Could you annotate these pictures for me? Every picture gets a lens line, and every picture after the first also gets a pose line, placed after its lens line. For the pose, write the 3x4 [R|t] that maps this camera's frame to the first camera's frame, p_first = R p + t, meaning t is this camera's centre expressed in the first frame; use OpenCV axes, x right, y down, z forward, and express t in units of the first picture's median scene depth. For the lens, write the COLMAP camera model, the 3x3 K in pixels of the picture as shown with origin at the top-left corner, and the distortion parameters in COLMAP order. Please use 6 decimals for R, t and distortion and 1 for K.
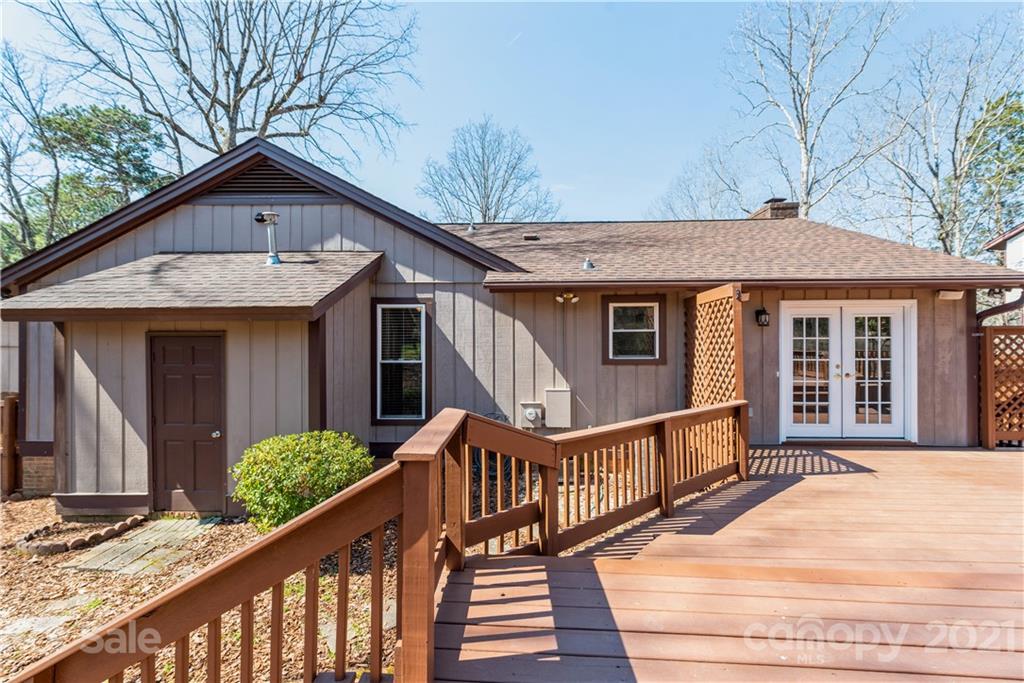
lens RADIAL K [[400.0, 0, 512.3], [0, 400.0, 346.0], [0, 0, 1]] dist [0.011166, -0.003102]
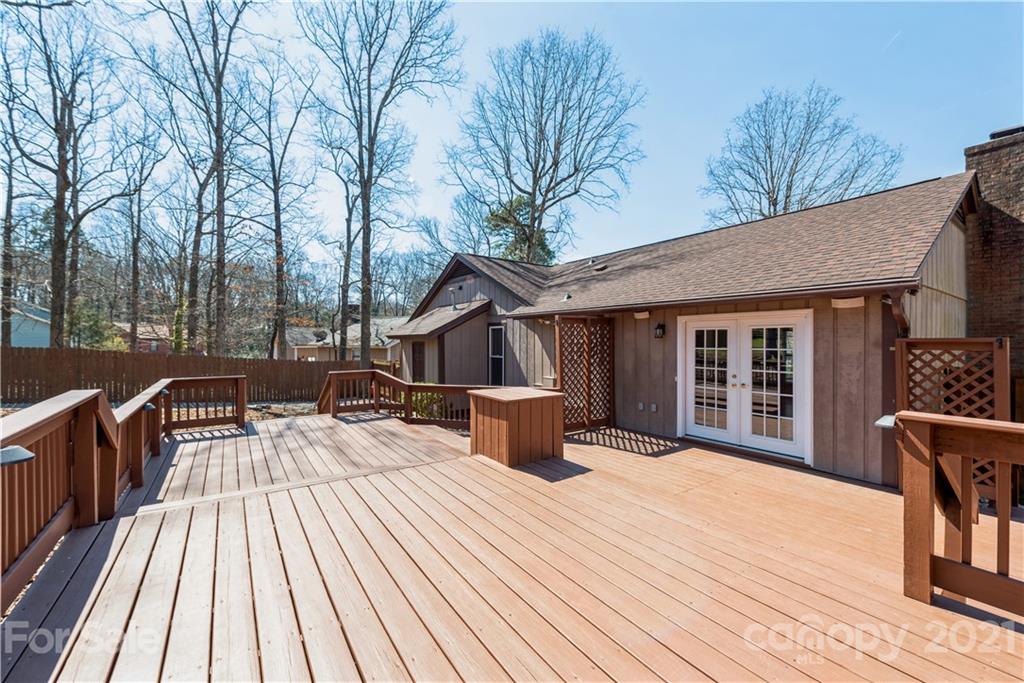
lens RADIAL K [[400.0, 0, 511.7], [0, 400.0, 340.5], [0, 0, 1]] dist [0.011166, -0.003102]
pose [[0.608756, 0.003313, -0.793351, 1.282660], [0.002476, 0.999978, 0.006075, -0.050204], [0.793354, -0.005662, 0.608735, -0.092867]]
